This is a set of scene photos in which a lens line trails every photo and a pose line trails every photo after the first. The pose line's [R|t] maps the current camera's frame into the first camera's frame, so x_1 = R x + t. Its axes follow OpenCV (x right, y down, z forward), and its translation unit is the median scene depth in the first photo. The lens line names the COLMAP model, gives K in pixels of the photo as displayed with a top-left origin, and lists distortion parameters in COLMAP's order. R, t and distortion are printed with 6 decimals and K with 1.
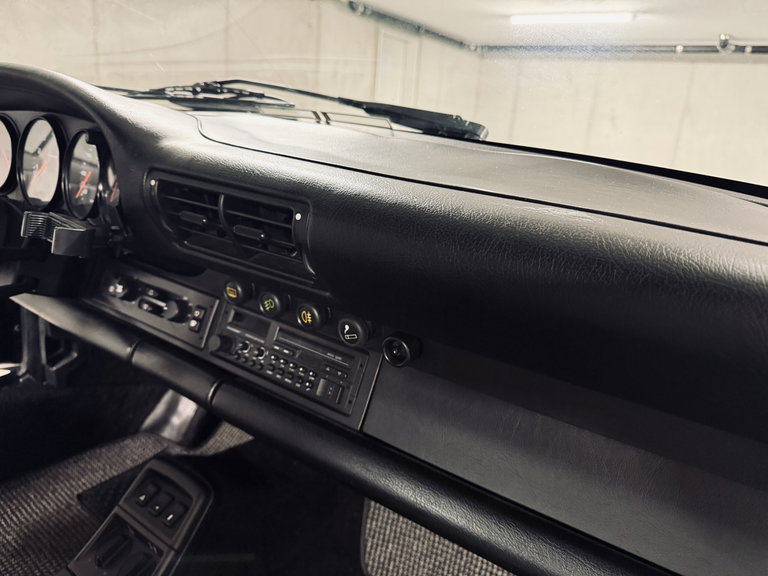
lens RADIAL K [[564.3, 0, 384.0], [0, 564.3, 288.0], [0, 0, 1]] dist [0.024155, -0.031963]
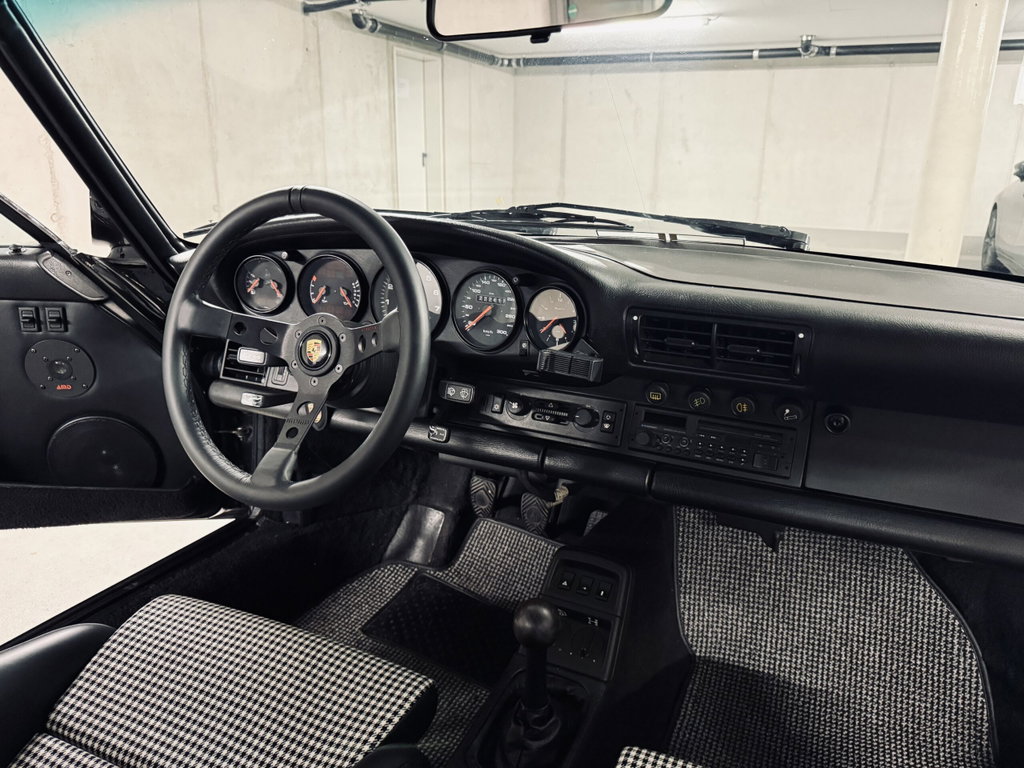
lens RADIAL K [[737.1, 0, 512.0], [0, 737.1, 384.0], [0, 0, 1]] dist [0.055120, -0.057426]
pose [[0.981195, -0.116667, 0.153772, -0.707350], [0.113861, 0.993131, 0.026963, -0.083376], [-0.155861, -0.008947, 0.987738, -0.458720]]
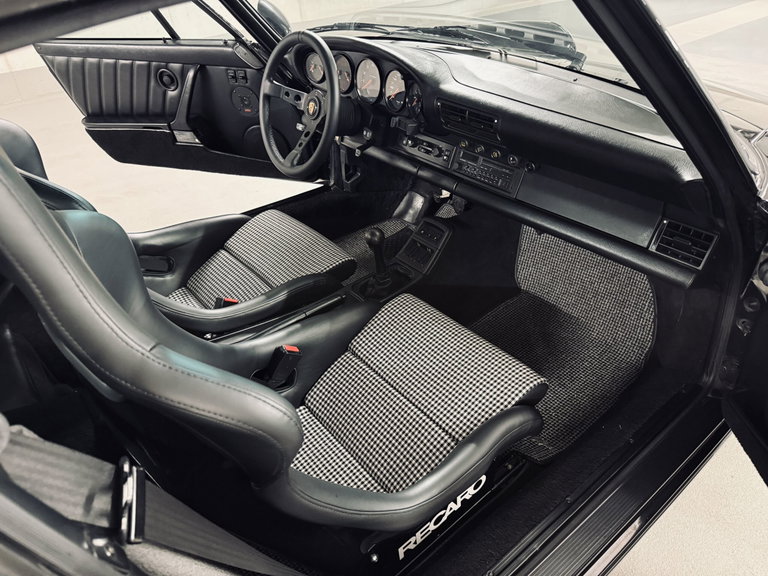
lens RADIAL K [[543.2, 0, 384.0], [0, 543.2, 288.0], [0, 0, 1]] dist [0.149513, -0.291010]
pose [[0.958428, 0.048988, -0.281098, 0.085367], [0.040644, 0.951667, 0.304431, -0.119296], [0.282425, -0.303201, 0.910113, -1.248956]]
